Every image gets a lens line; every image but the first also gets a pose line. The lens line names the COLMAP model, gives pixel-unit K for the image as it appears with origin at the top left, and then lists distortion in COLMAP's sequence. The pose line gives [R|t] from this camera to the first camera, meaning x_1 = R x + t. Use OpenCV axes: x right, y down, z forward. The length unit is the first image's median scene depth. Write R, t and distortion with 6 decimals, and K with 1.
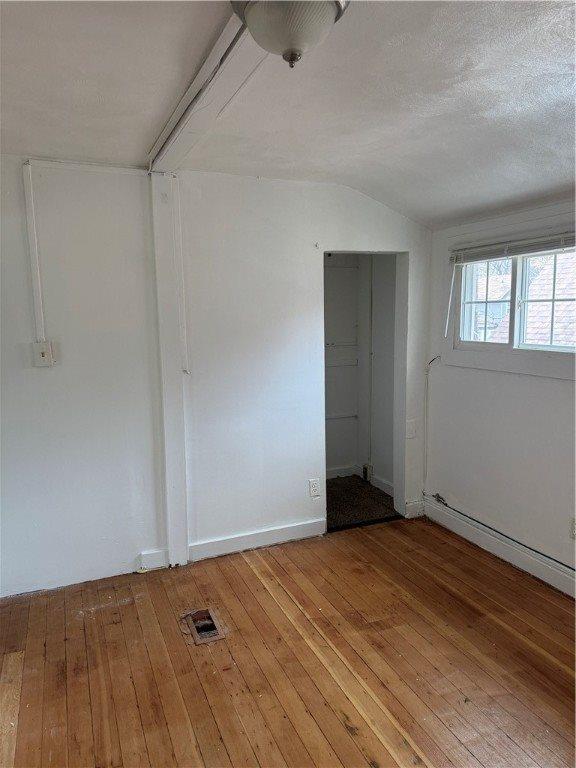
lens RADIAL K [[535.8, 0, 287.6], [0, 535.8, 384.7], [0, 0, 1]] dist [-0.002575, -0.001959]
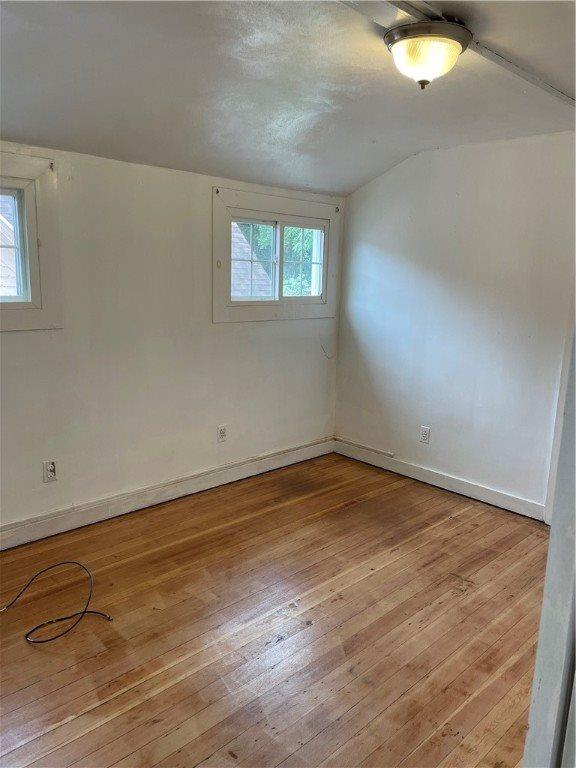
lens RADIAL K [[582.6, 0, 287.5], [0, 582.6, 383.6], [0, 0, 1]] dist [0.050512, -0.011588]
pose [[-0.367803, -0.188377, 0.910624, -0.735236], [0.089025, 0.967635, 0.236128, -0.147274], [-0.925632, 0.167917, -0.339129, 1.032864]]
